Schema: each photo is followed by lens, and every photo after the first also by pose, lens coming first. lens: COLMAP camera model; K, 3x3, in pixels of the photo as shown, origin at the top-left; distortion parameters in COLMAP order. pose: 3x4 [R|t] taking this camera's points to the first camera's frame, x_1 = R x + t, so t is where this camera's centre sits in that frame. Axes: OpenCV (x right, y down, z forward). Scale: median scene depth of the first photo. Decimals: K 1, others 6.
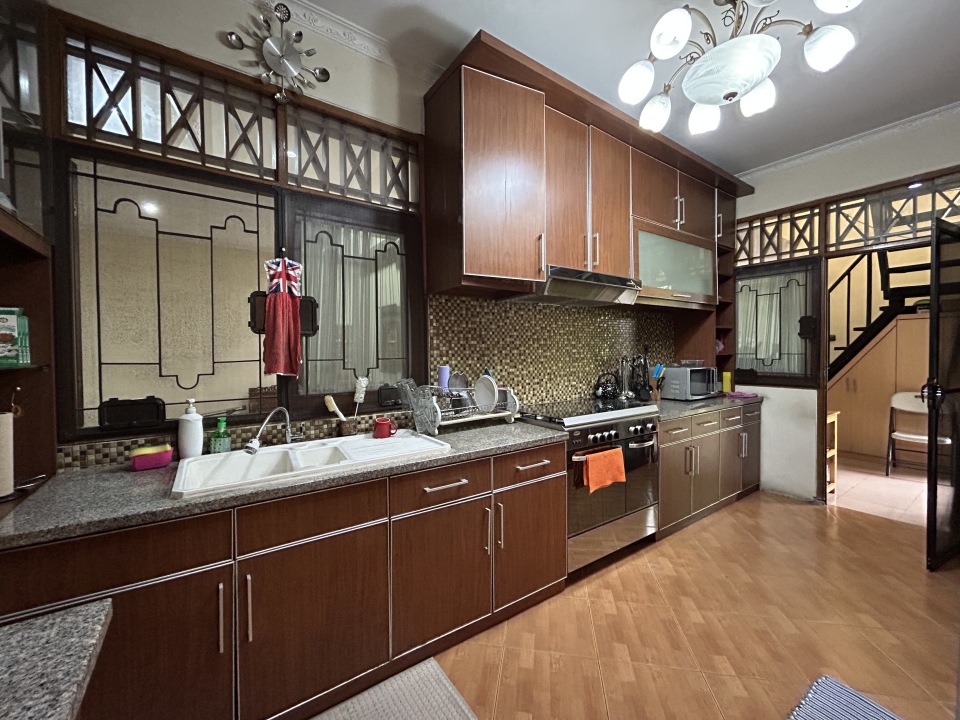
lens RADIAL K [[389.9, 0, 478.2], [0, 389.9, 358.6], [0, 0, 1]] dist [-0.001252, 0.000580]
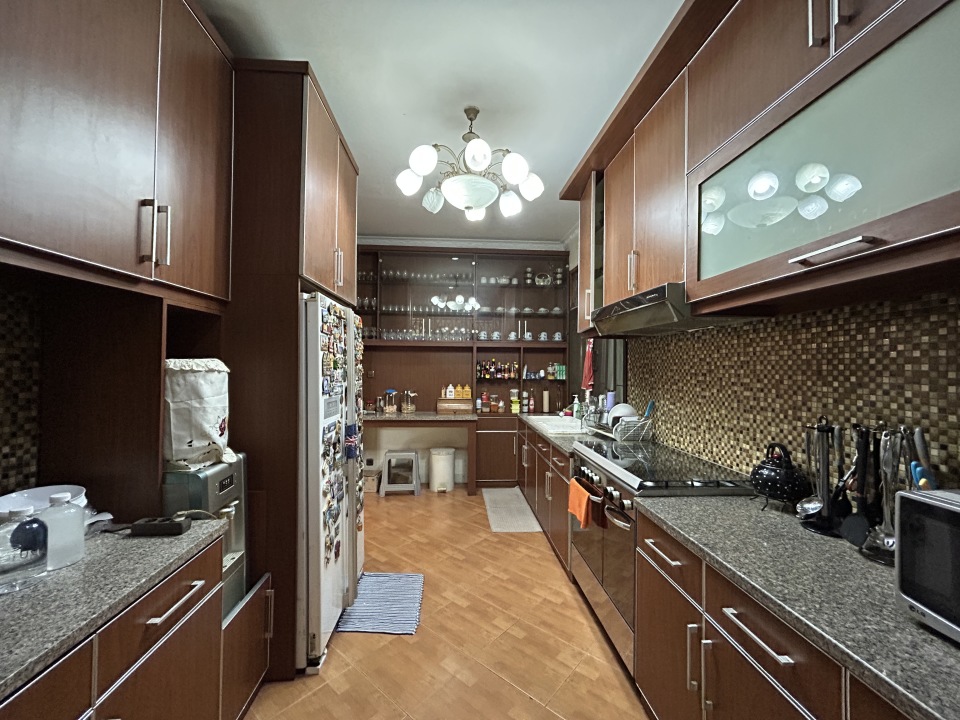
lens RADIAL K [[389.9, 0, 478.2], [0, 389.9, 358.6], [0, 0, 1]] dist [-0.001252, 0.000580]
pose [[-0.522668, -0.037764, -0.851700, 1.083889], [-0.061219, 0.998102, -0.006687, -0.049061], [0.850336, 0.048645, -0.523988, 1.045986]]
